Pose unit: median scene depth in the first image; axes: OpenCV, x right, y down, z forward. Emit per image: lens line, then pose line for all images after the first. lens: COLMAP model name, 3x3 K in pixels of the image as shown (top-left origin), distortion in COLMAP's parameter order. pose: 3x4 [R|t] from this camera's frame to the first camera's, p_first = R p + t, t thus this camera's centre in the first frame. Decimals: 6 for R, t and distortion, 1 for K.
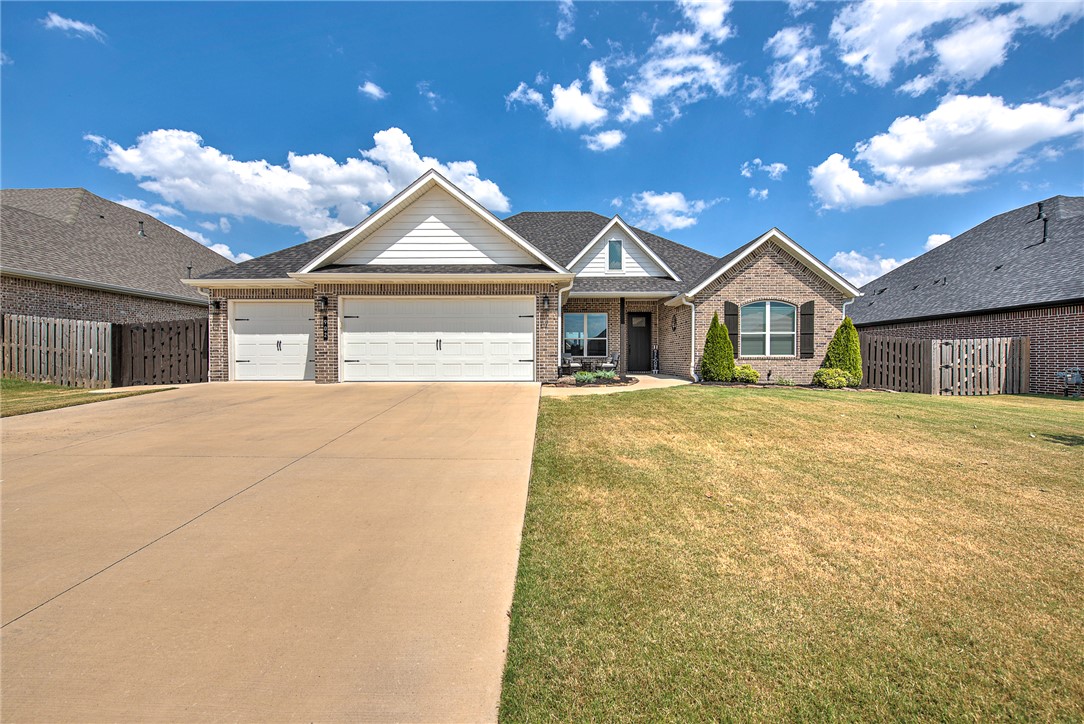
lens RADIAL K [[428.7, 0, 541.6], [0, 428.7, 360.6], [0, 0, 1]] dist [0.013136, 0.000233]
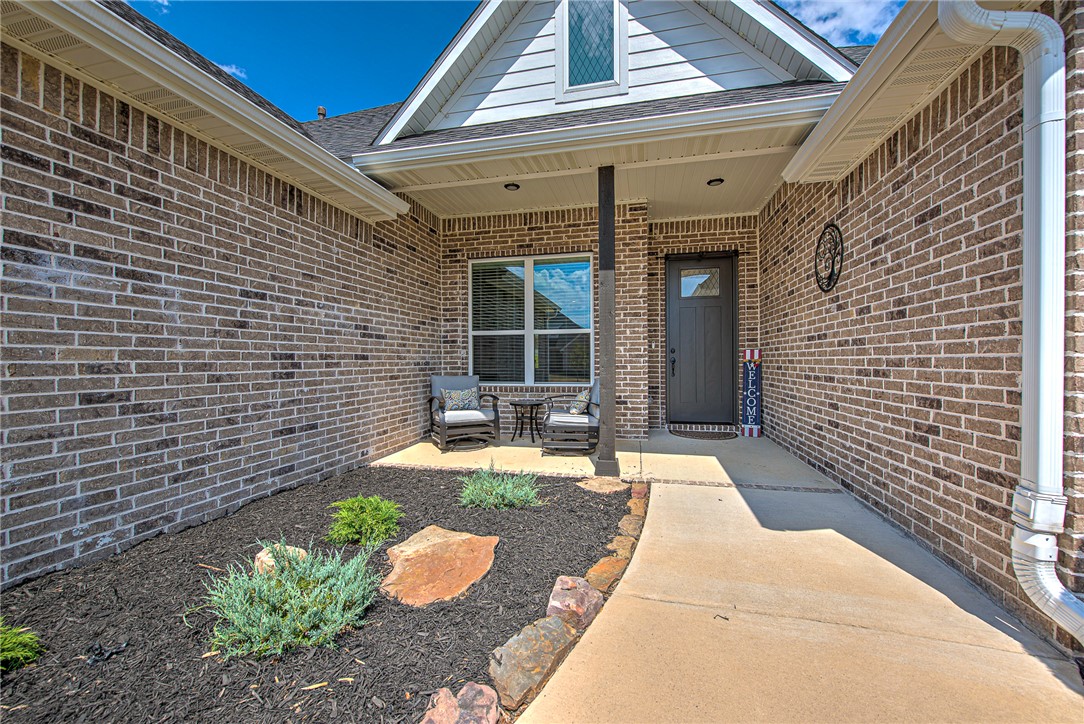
lens RADIAL K [[428.7, 0, 542.4], [0, 428.7, 360.5], [0, 0, 1]] dist [0.013136, 0.000233]
pose [[0.975651, -0.006214, -0.219243, 0.199711], [0.005914, 0.999980, -0.002027, -0.029396], [0.219251, 0.000681, 0.975668, 0.709216]]
